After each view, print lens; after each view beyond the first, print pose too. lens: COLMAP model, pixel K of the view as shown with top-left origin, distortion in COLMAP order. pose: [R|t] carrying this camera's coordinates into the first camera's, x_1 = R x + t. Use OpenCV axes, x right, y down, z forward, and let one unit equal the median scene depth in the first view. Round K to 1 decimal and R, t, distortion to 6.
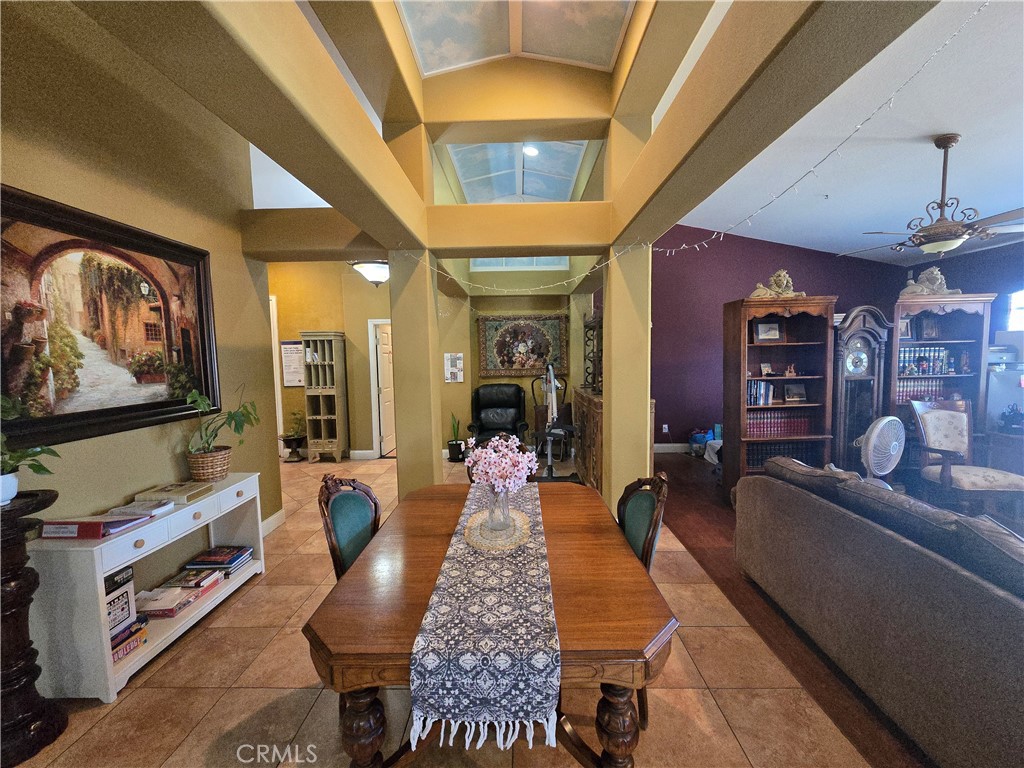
lens RADIAL K [[419.0, 0, 516.5], [0, 419.0, 386.5], [0, 0, 1]] dist [-0.002822, 0.001165]
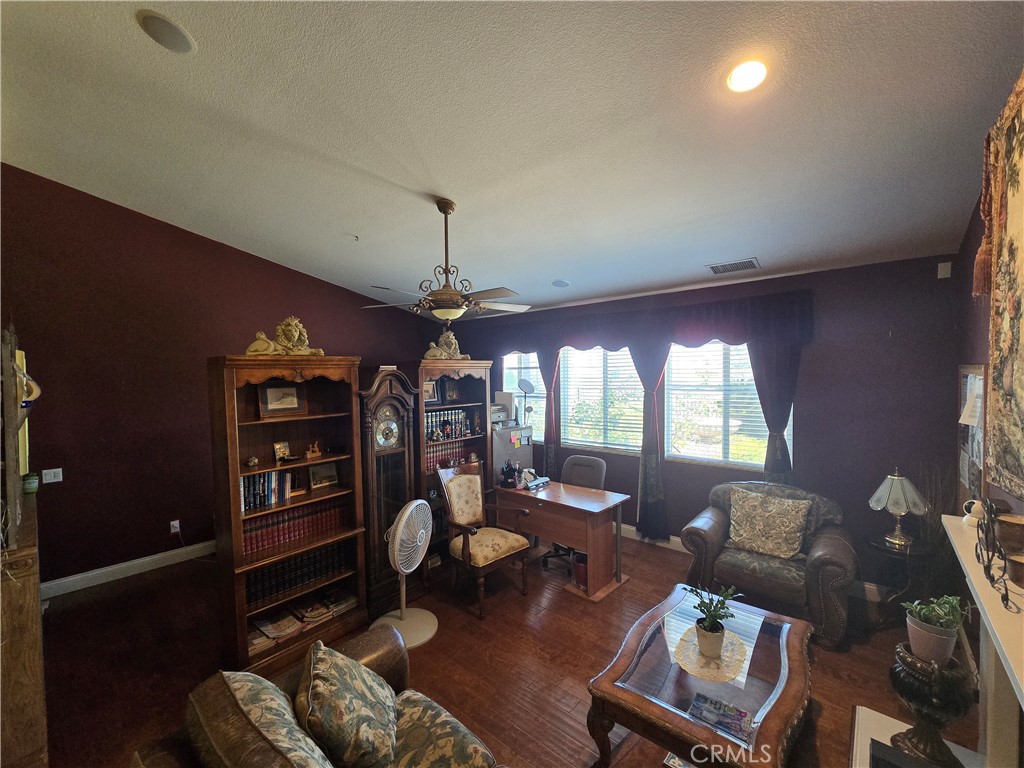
lens RADIAL K [[419.0, 0, 510.0], [0, 419.0, 385.2], [0, 0, 1]] dist [-0.002822, 0.001165]
pose [[0.649847, -0.008612, 0.760016, 0.325406], [0.060161, 0.997381, -0.040139, -0.107752], [-0.757680, 0.071807, 0.648664, 0.244425]]
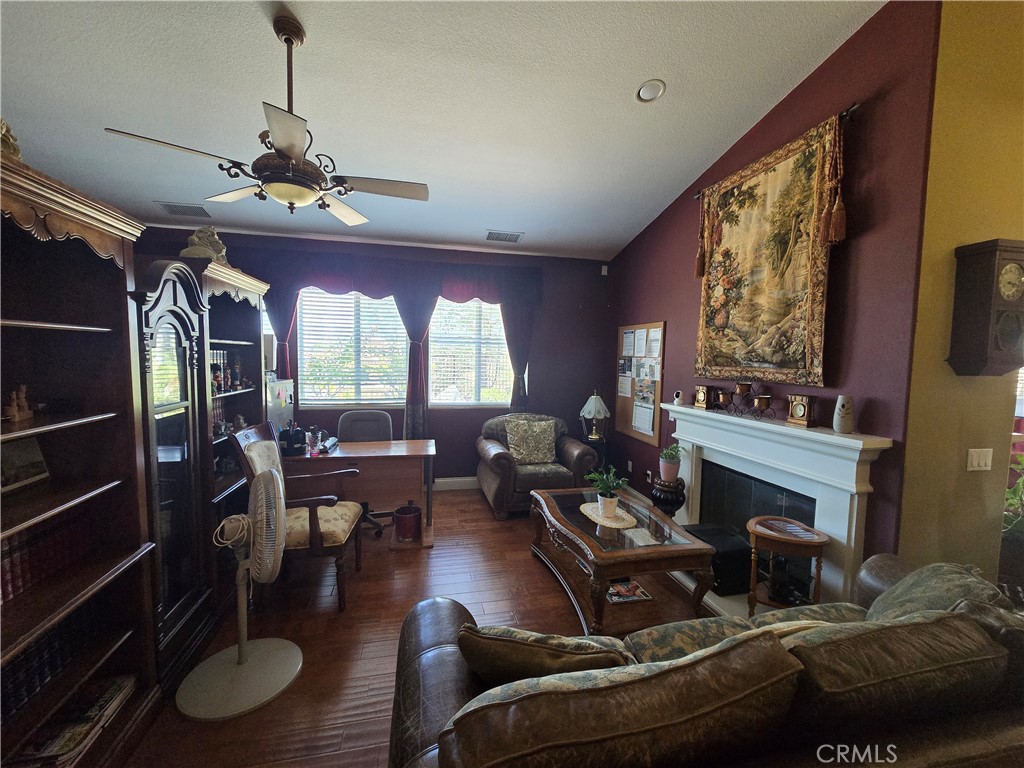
lens RADIAL K [[419.0, 0, 509.0], [0, 419.0, 386.0], [0, 0, 1]] dist [-0.002822, 0.001165]
pose [[-0.226105, -0.050335, 0.972802, 0.247701], [0.060920, 0.995978, 0.065693, -0.053411], [-0.972196, 0.074117, -0.222129, 0.719915]]
